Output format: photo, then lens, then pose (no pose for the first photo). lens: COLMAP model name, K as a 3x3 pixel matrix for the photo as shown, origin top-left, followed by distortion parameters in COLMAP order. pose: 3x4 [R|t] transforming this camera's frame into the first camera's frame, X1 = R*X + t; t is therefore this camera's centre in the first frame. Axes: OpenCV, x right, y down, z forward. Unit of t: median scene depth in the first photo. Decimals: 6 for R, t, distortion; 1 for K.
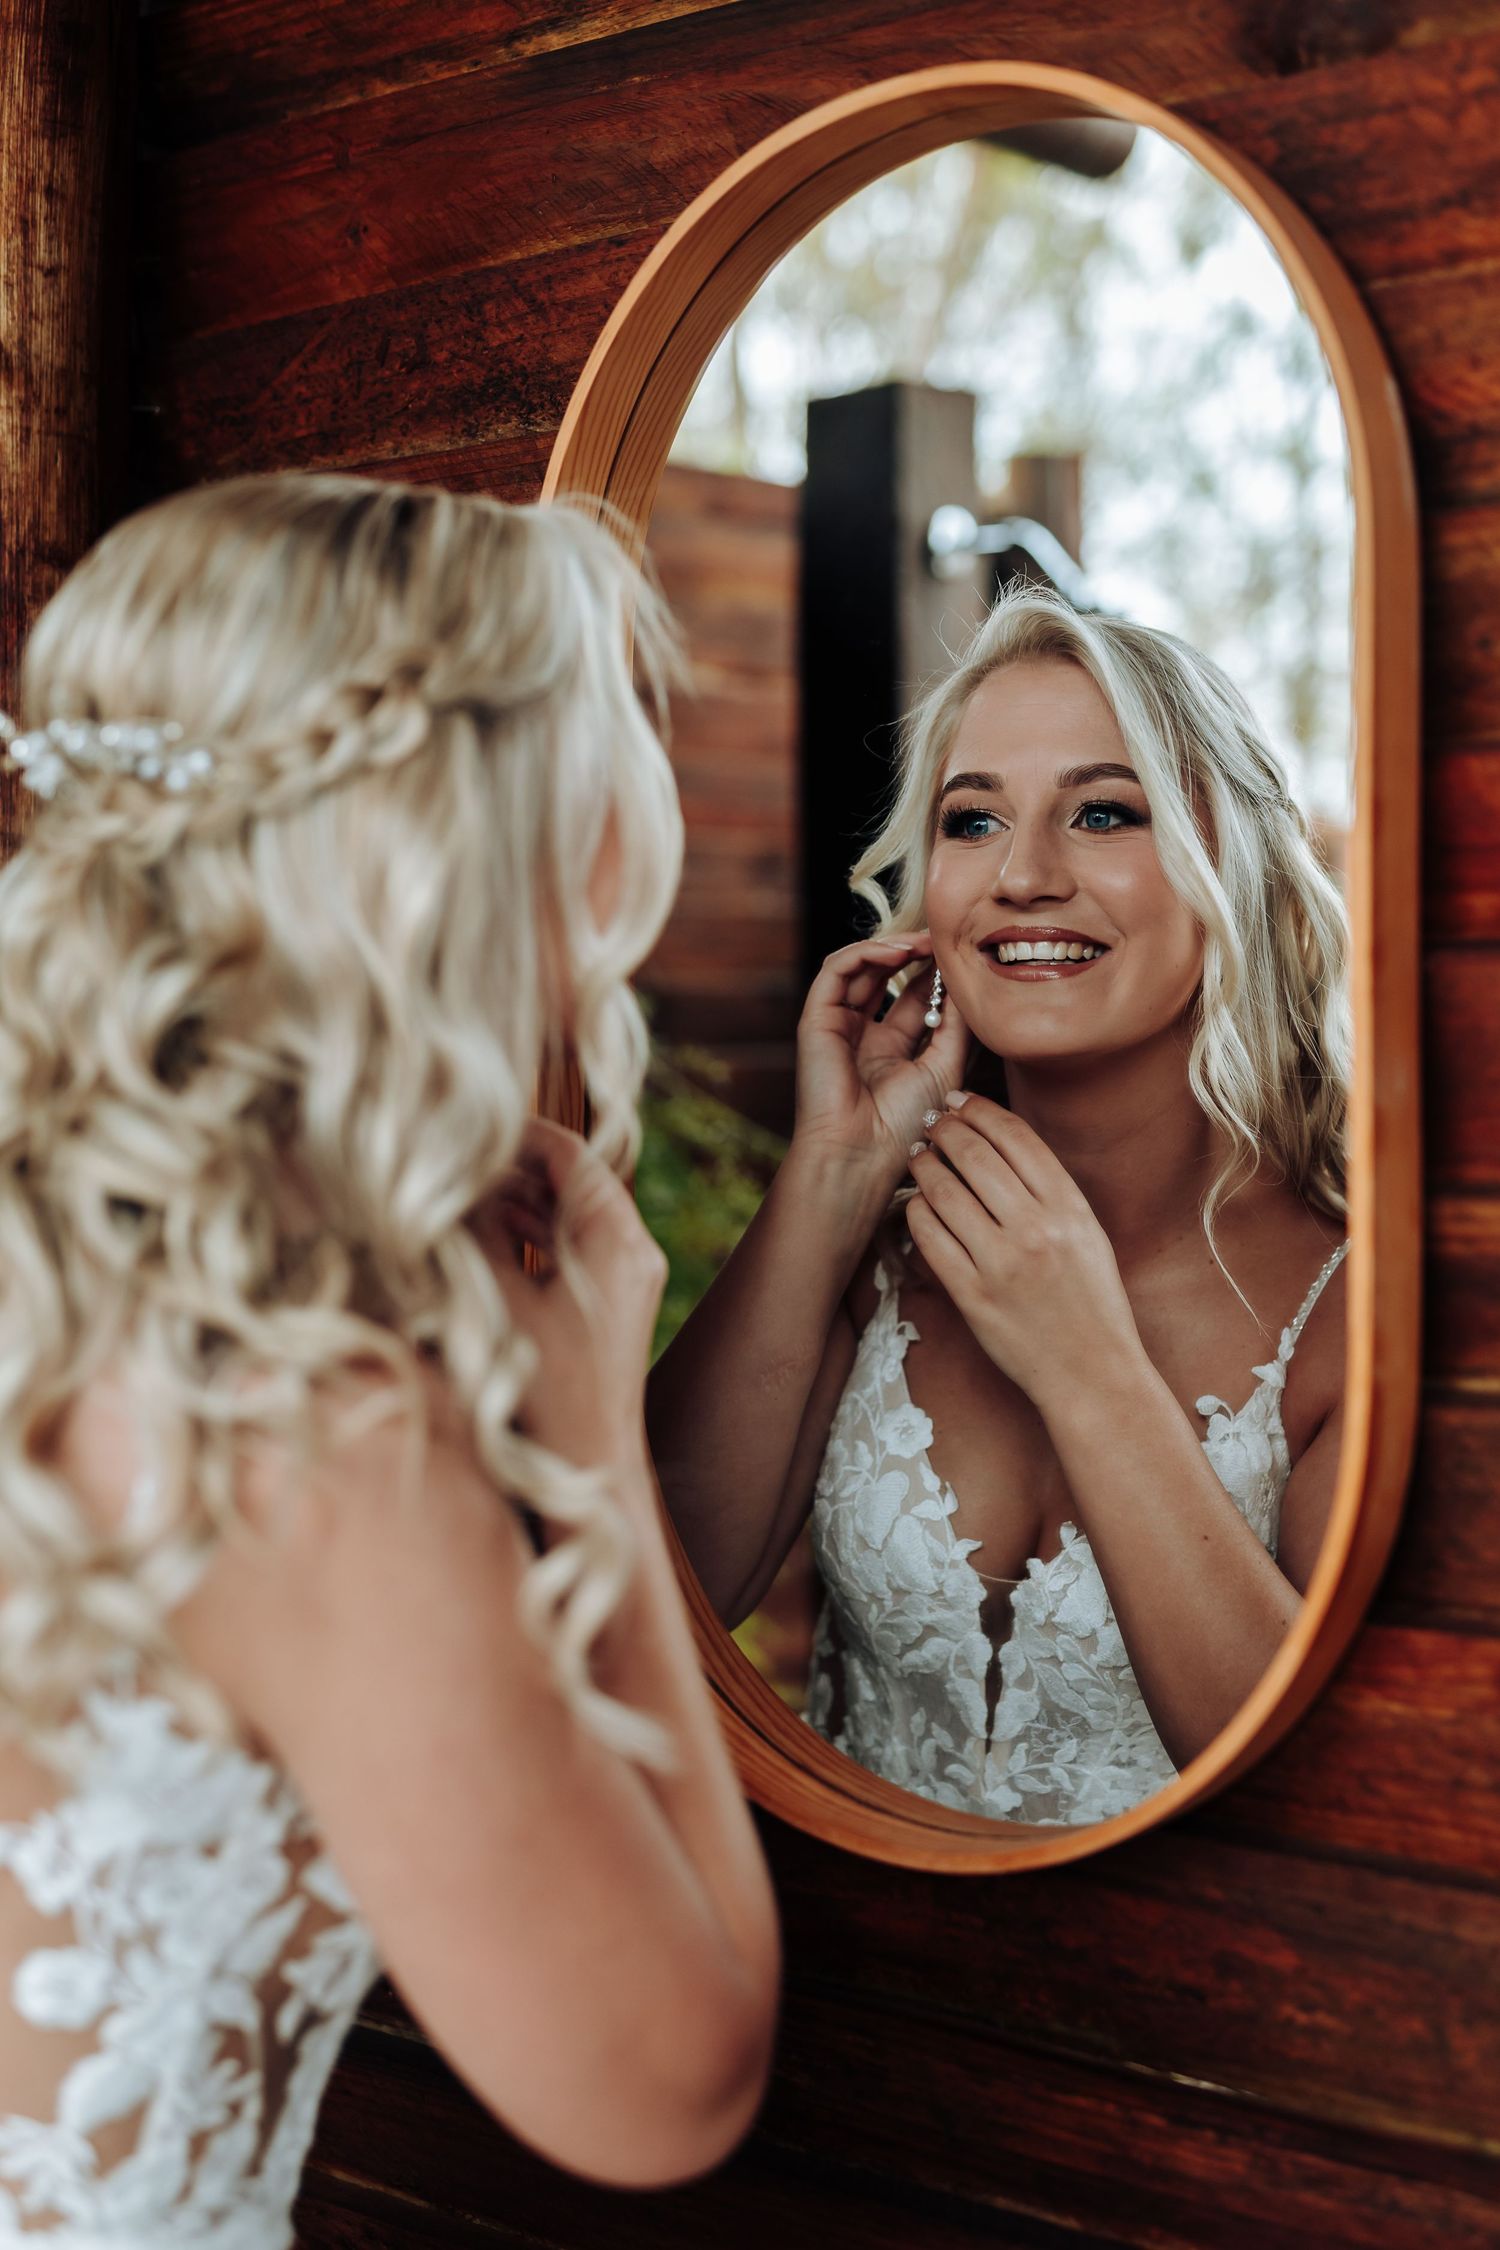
lens RADIAL K [[3479.5, 0, 686.9], [0, 3479.5, 1121.8], [0, 0, 1]] dist [0.024935, -0.040866]
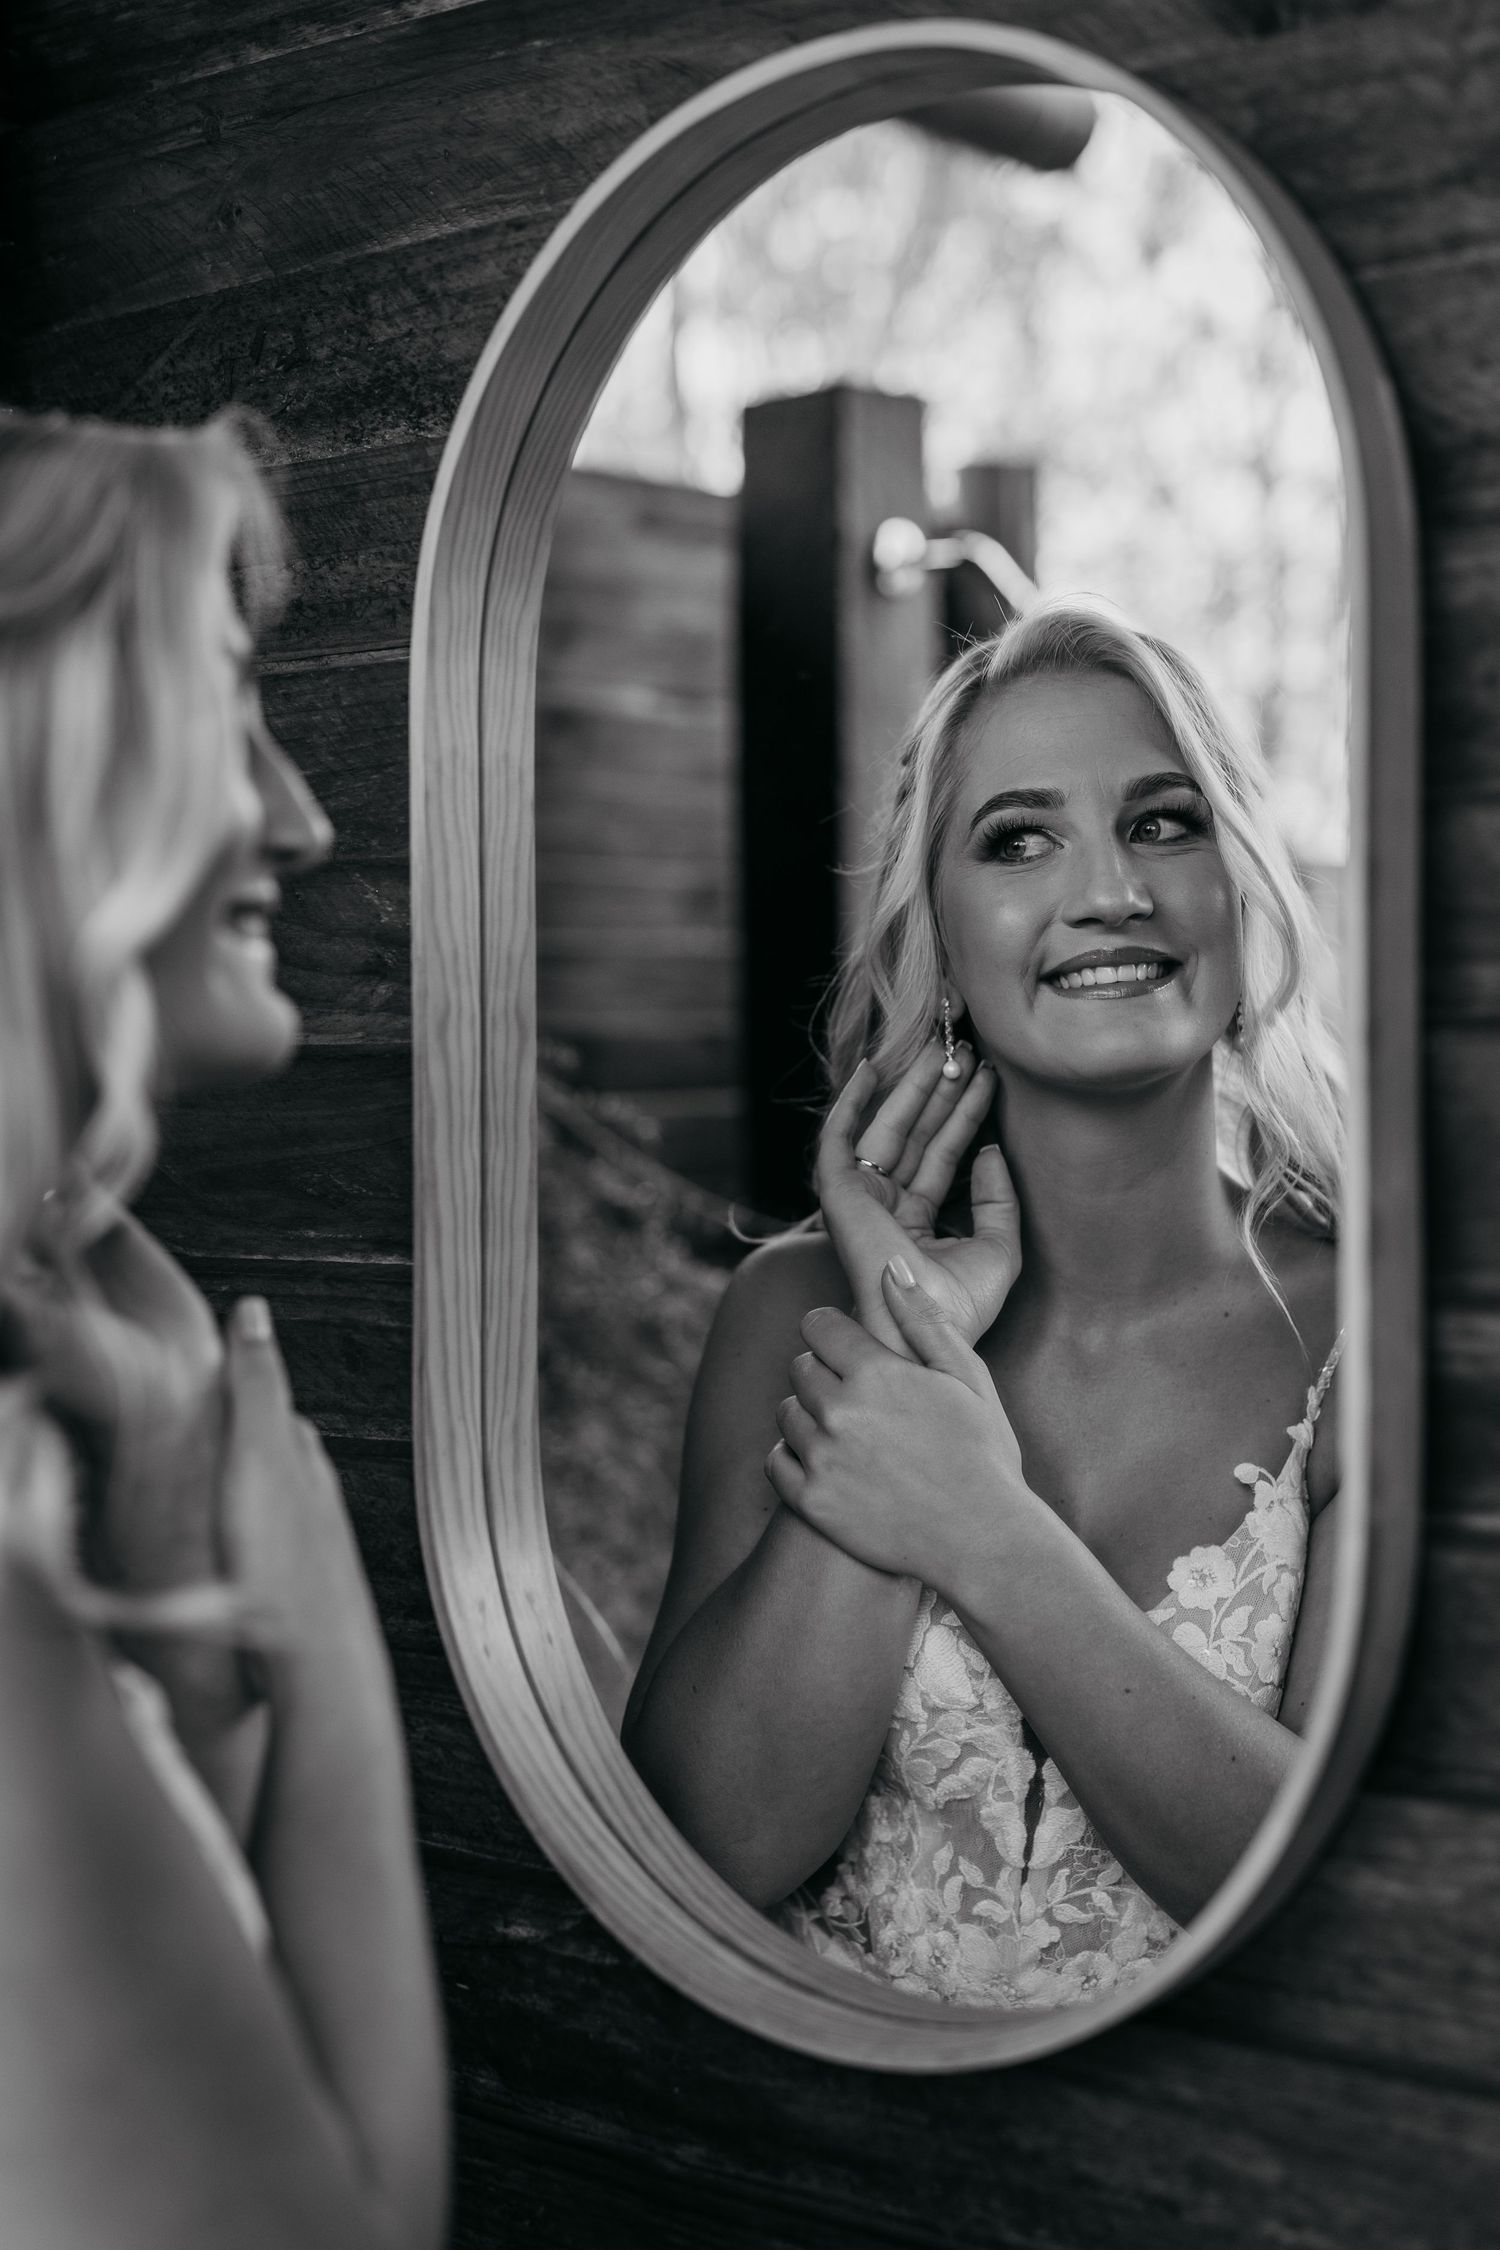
lens RADIAL K [[3354.8, 0, 734.9], [0, 3354.8, 1089.3], [0, 0, 1]] dist [0.018470, 0.025867]
pose [[0.999750, -0.001229, 0.022311, 0.016374], [0.001335, 0.999988, -0.004733, -0.026686], [-0.022305, 0.004761, 0.999740, 0.137568]]
